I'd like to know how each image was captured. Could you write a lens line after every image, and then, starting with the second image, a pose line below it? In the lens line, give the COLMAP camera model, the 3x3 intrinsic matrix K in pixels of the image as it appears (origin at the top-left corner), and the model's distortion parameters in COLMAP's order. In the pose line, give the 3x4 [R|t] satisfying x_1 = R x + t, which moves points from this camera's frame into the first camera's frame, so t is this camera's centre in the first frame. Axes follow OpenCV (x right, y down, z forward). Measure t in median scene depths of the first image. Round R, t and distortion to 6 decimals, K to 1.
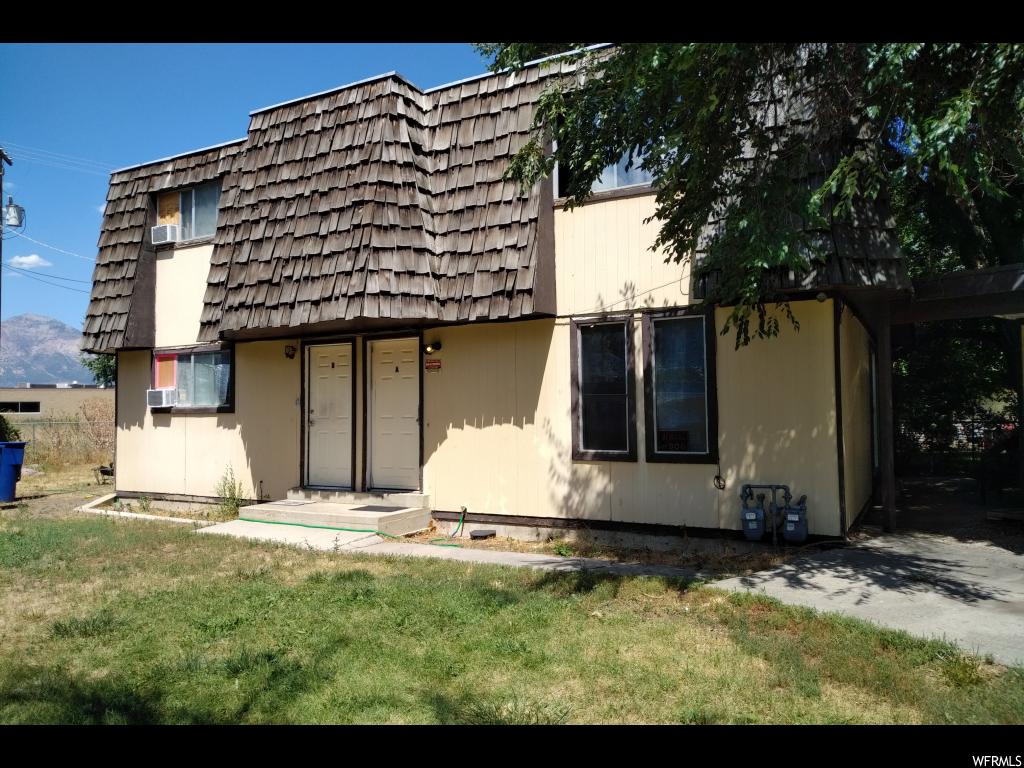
lens RADIAL K [[751.6, 0, 512.0], [0, 751.6, 384.0], [0, 0, 1]] dist [-0.002052, 0.000756]
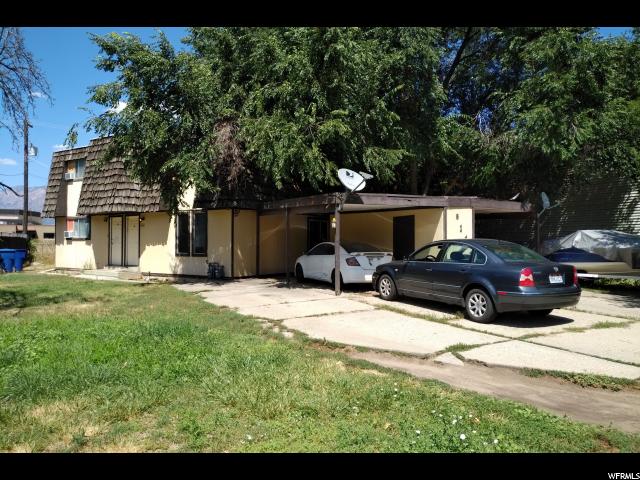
lens RADIAL K [[471.6, 0, 320.4], [0, 471.6, 230.0], [0, 0, 1]] dist [-0.001477, 0.001640]
pose [[0.996832, 0.007900, -0.079145, 0.763768], [-0.006470, 0.999811, 0.018316, -0.044857], [0.079275, -0.017746, 0.996695, -0.854627]]
